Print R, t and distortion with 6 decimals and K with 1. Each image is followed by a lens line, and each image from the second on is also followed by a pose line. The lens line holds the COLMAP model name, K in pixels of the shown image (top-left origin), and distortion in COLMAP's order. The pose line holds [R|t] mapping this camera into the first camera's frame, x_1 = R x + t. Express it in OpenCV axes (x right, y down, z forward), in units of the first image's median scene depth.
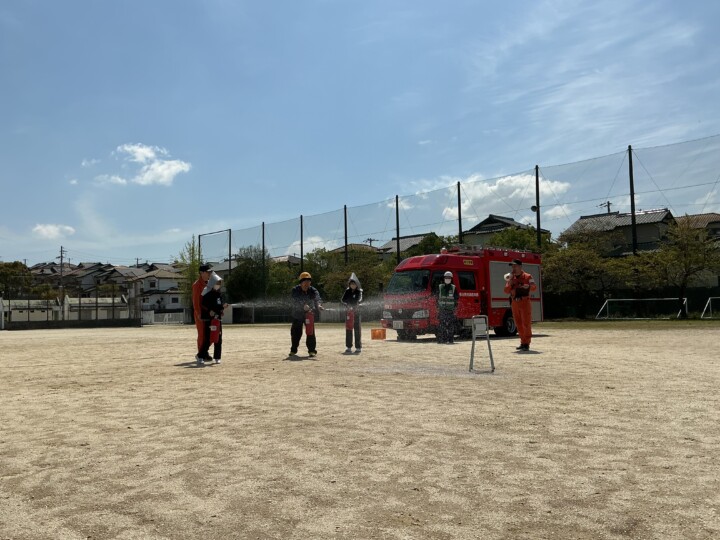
lens RADIAL K [[587.7, 0, 360.0], [0, 587.7, 270.0], [0, 0, 1]] dist [0.003067, -0.004547]
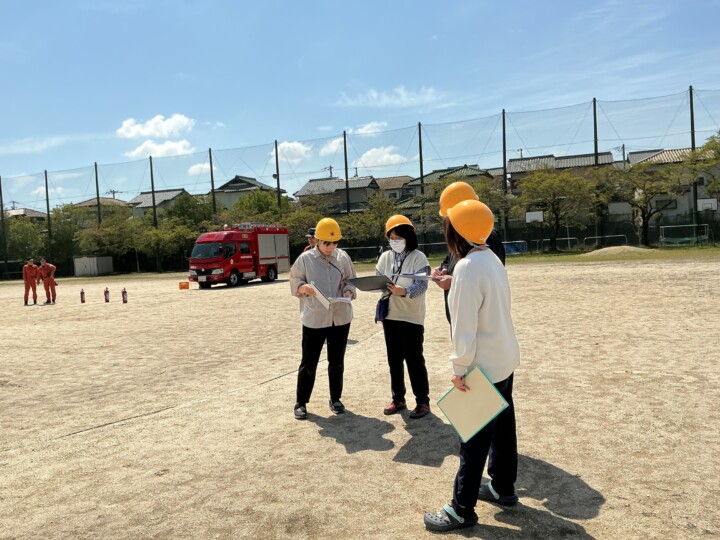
lens RADIAL K [[587.7, 0, 360.0], [0, 587.7, 270.0], [0, 0, 1]] dist [0.003067, -0.004547]
pose [[0.902659, -0.051110, 0.427311, -0.078480], [0.009478, 0.995043, 0.098993, -0.028105], [-0.430253, -0.085307, 0.898669, -0.199742]]
